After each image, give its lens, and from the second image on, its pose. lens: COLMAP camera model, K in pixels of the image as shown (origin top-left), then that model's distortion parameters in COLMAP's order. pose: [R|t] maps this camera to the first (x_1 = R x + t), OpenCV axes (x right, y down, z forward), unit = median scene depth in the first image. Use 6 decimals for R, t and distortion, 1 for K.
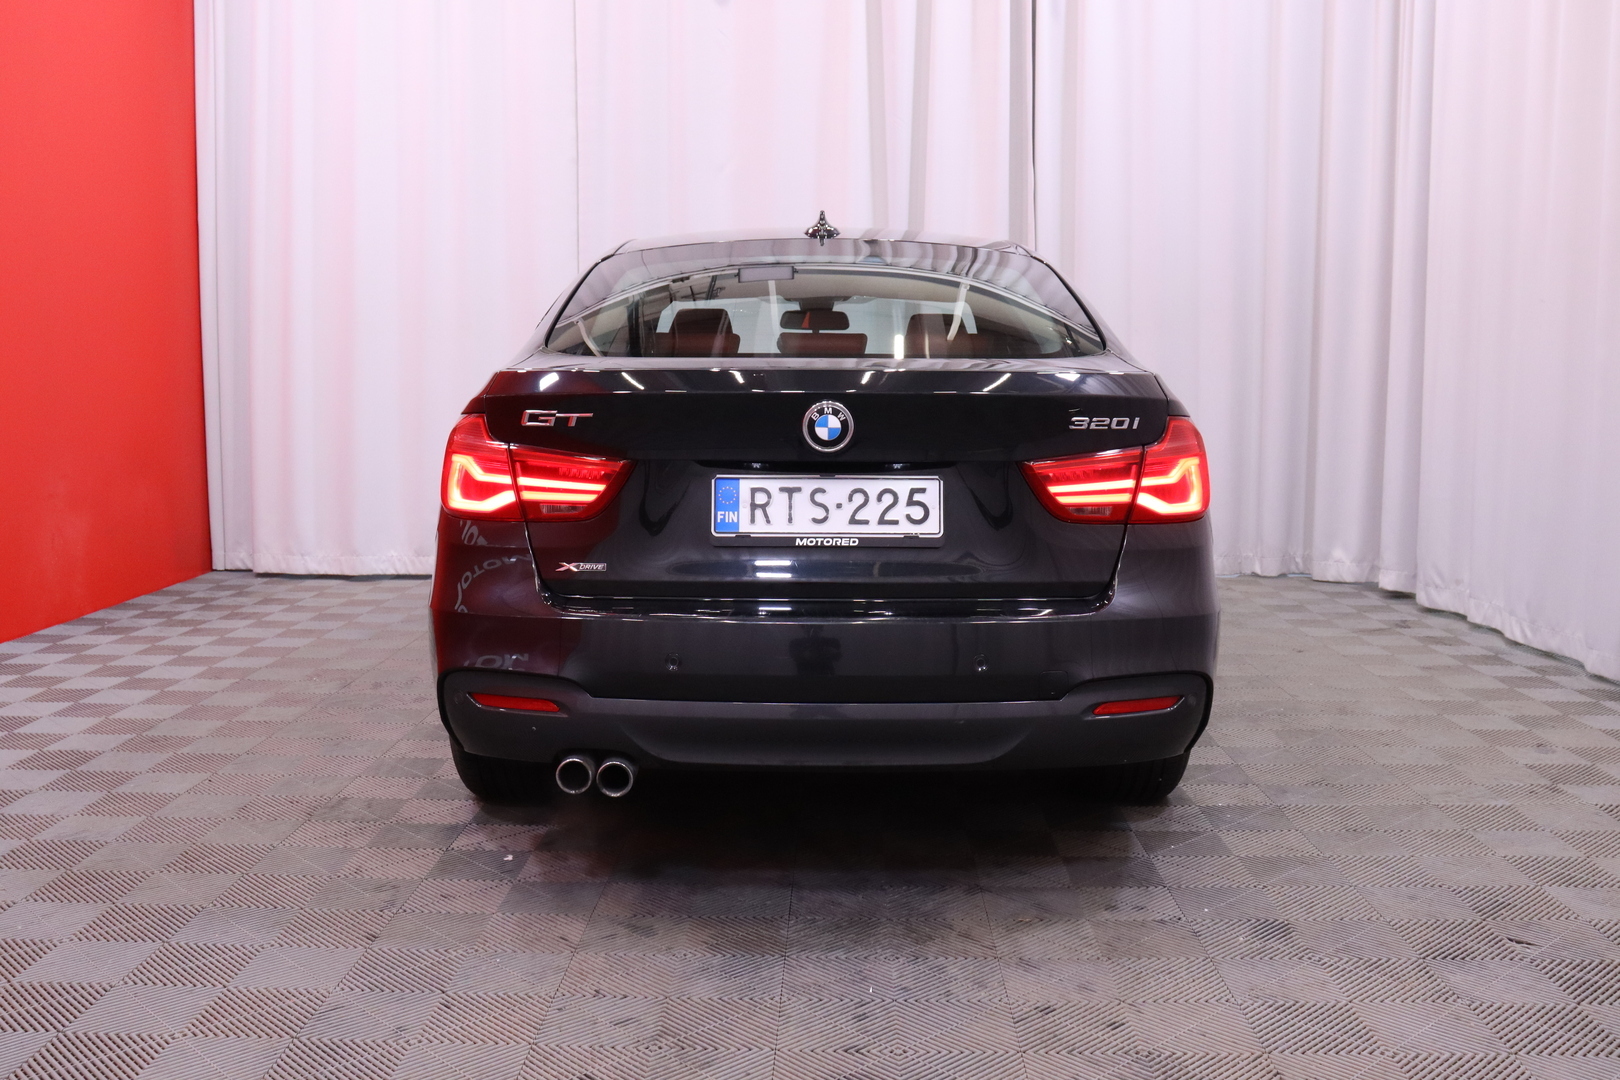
lens RADIAL K [[1539.7, 0, 810.0], [0, 1539.7, 540.0], [0, 0, 1]] dist [-0.053155, 0.007440]
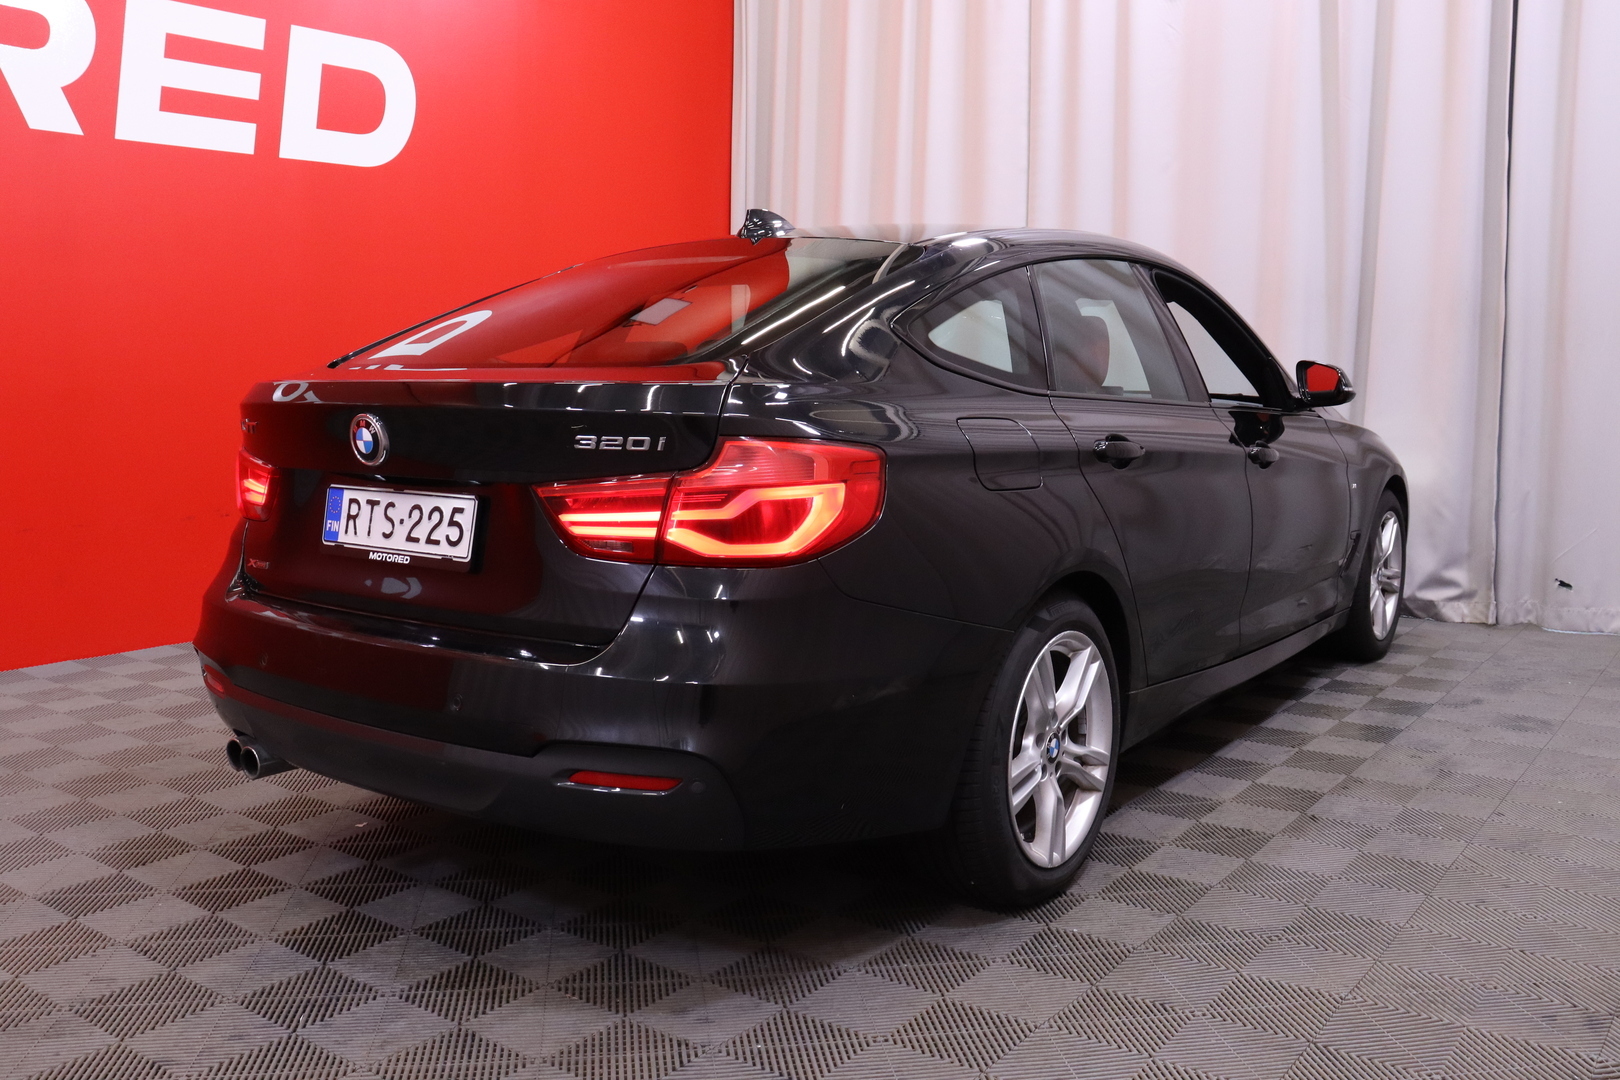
lens RADIAL K [[1479.7, 0, 810.0], [0, 1479.7, 540.0], [0, 0, 1]] dist [-0.150661, -0.000149]
pose [[0.802544, 0.067730, -0.592736, 0.767671], [-0.063080, 0.997599, 0.028586, -0.052958], [0.593249, 0.014448, 0.804889, 0.413214]]
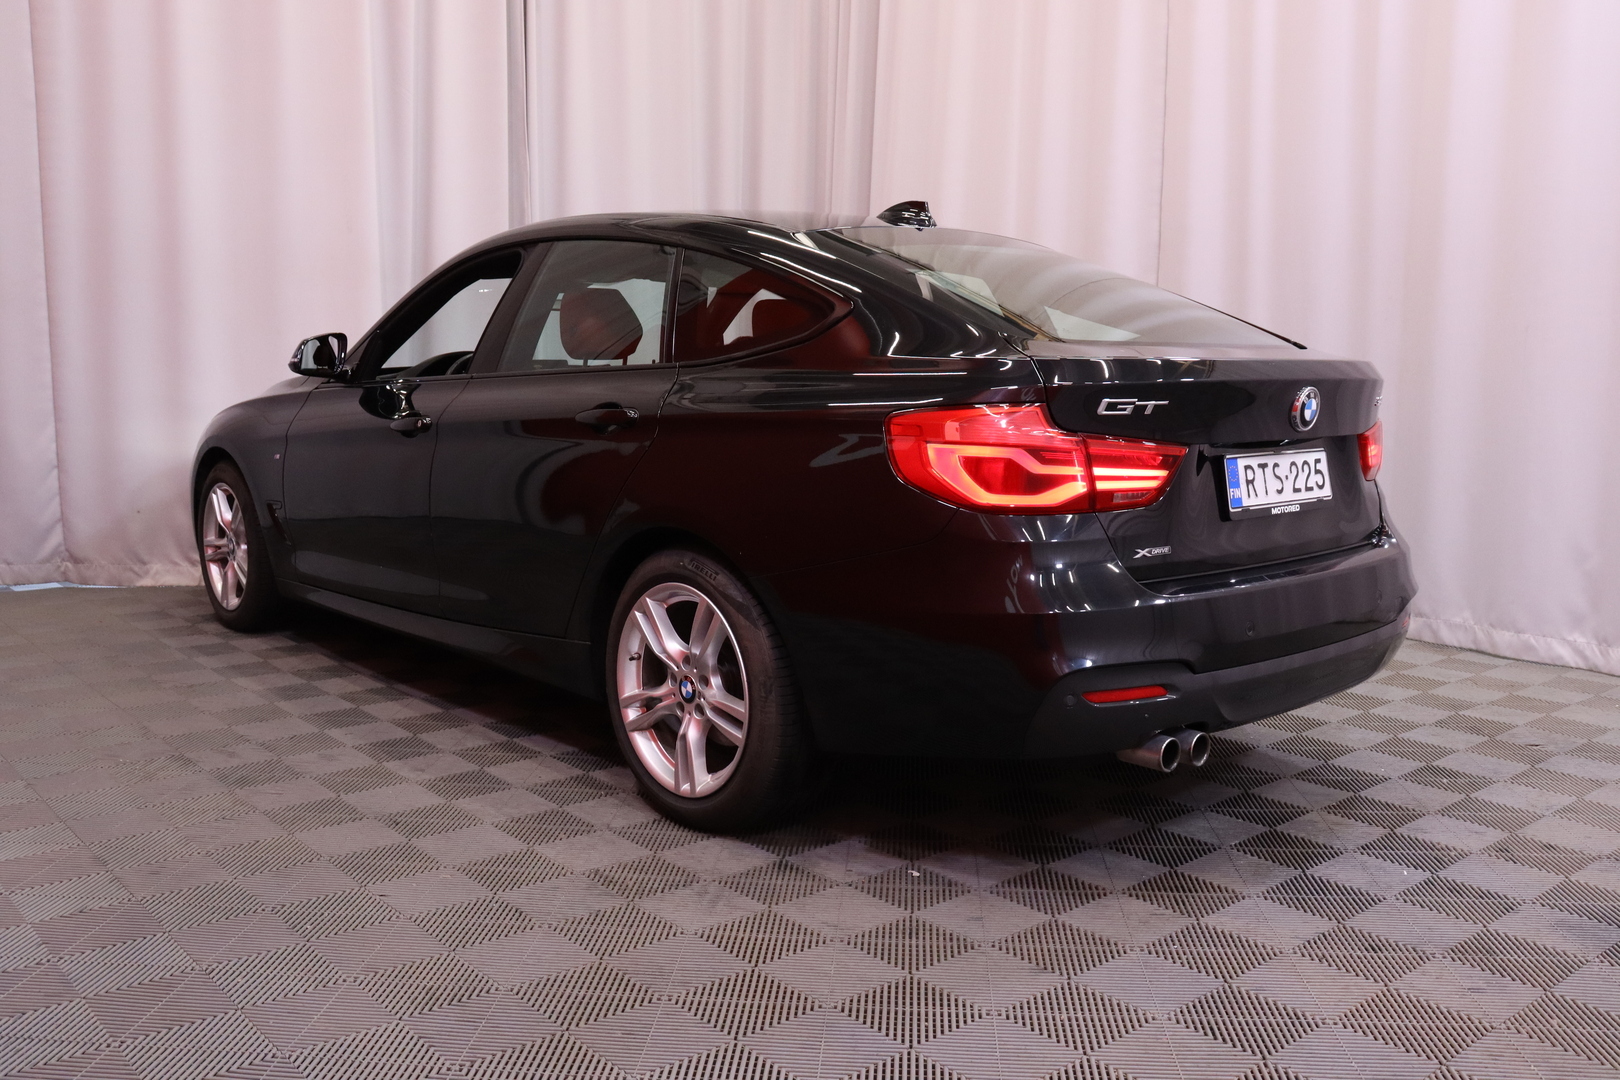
lens RADIAL K [[1481.3, 0, 810.0], [0, 1481.3, 540.0], [0, 0, 1]] dist [-0.083447, 0.001718]
pose [[0.735140, -0.086932, 0.672319, -0.977518], [0.069312, 0.996185, 0.053020, -0.058162], [-0.674363, 0.007623, 0.738361, 0.433160]]
